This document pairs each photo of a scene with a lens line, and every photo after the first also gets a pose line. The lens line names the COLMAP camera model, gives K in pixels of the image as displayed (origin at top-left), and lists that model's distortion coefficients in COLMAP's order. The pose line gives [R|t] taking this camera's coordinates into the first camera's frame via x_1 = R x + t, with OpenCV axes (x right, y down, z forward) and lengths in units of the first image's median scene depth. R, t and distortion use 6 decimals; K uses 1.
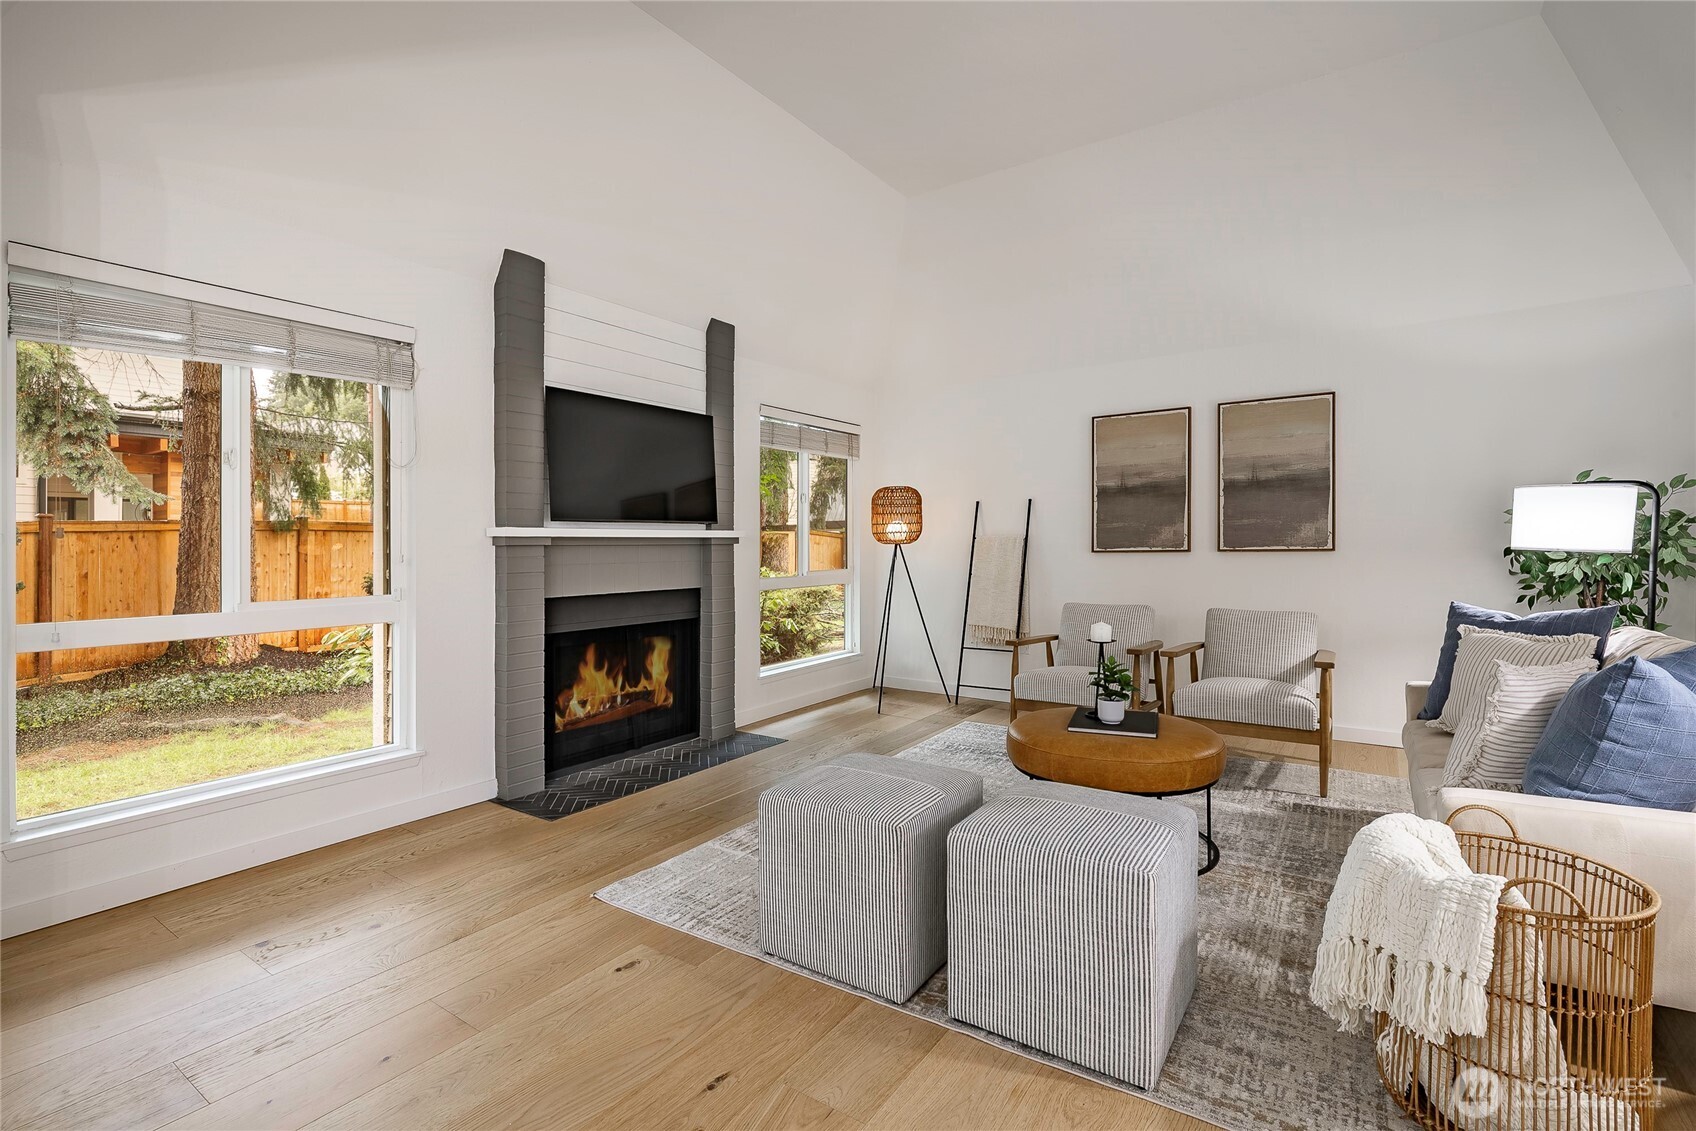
lens RADIAL K [[770.0, 0, 845.3], [0, 770.0, 558.3], [0, 0, 1]] dist [-0.004596, -0.000432]
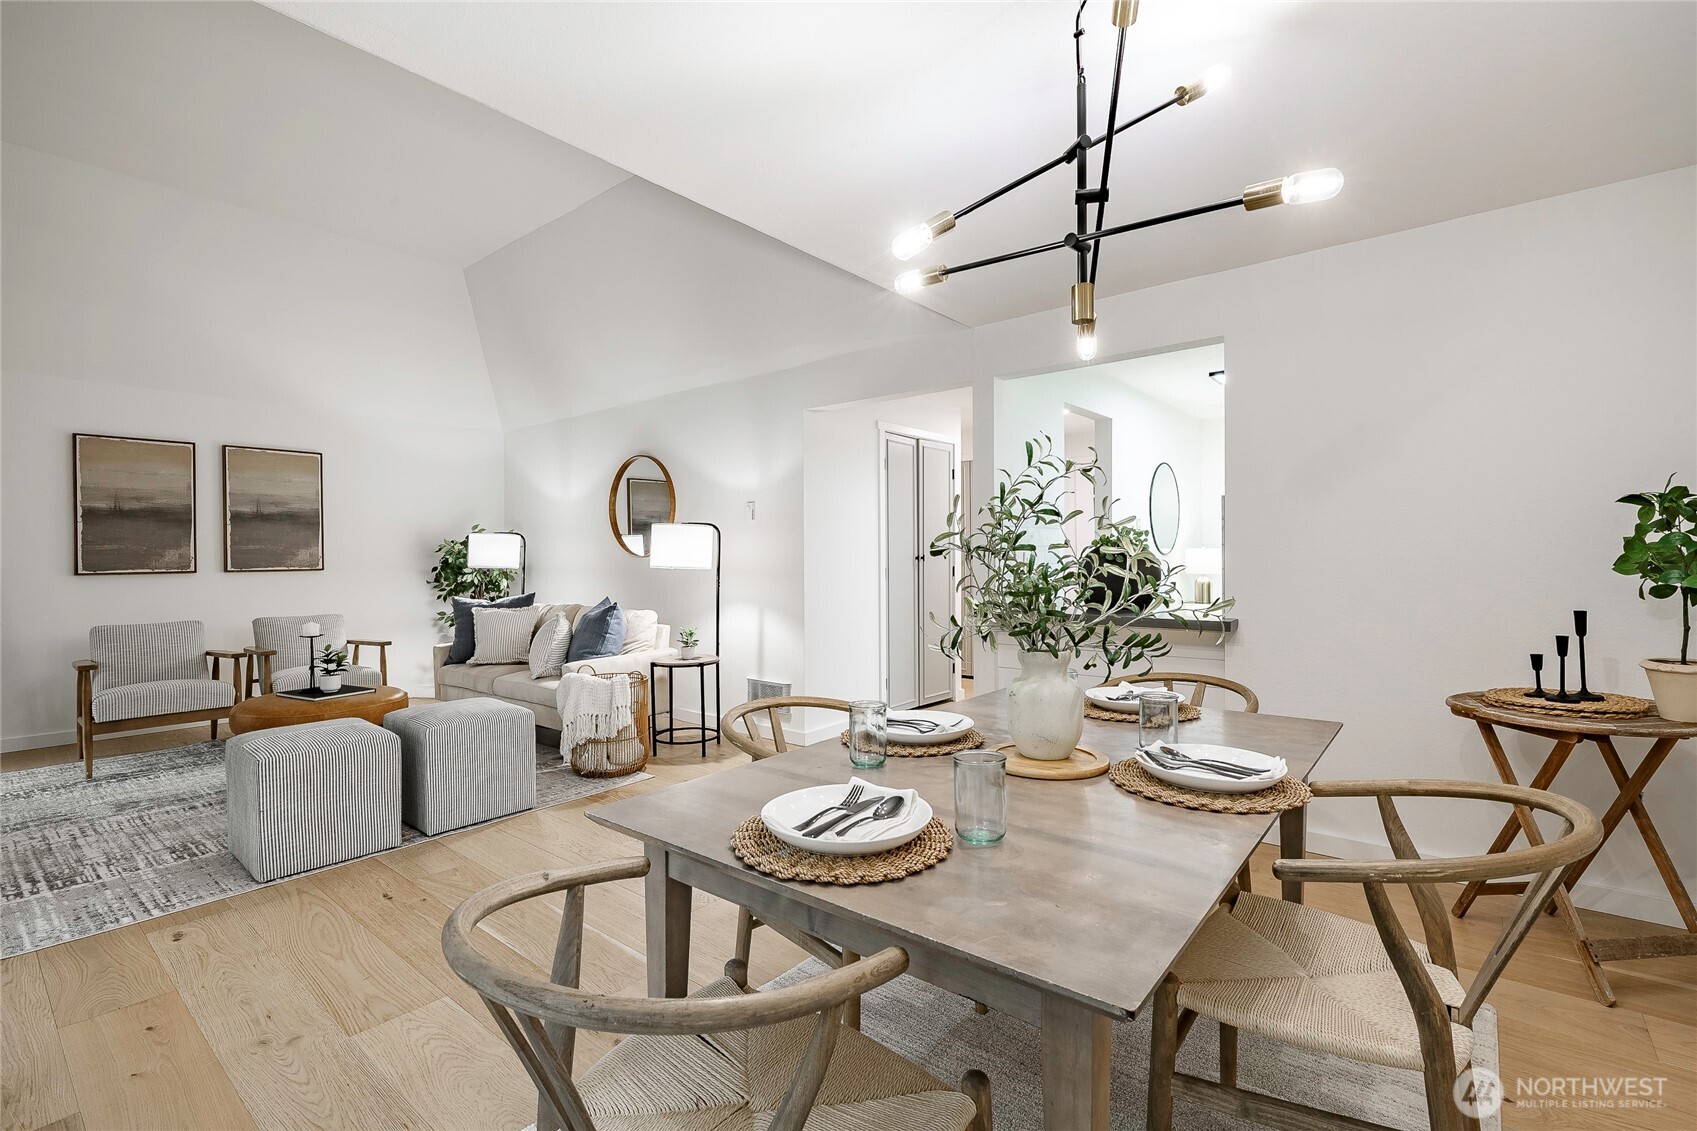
lens RADIAL K [[770.5, 0, 845.8], [0, 770.5, 558.3], [0, 0, 1]] dist [-0.004596, -0.000432]
pose [[0.093640, 0.006358, 0.995586, -0.620769], [0.023606, 0.999684, -0.008605, 0.002650], [-0.995326, 0.024308, 0.093461, -0.046969]]
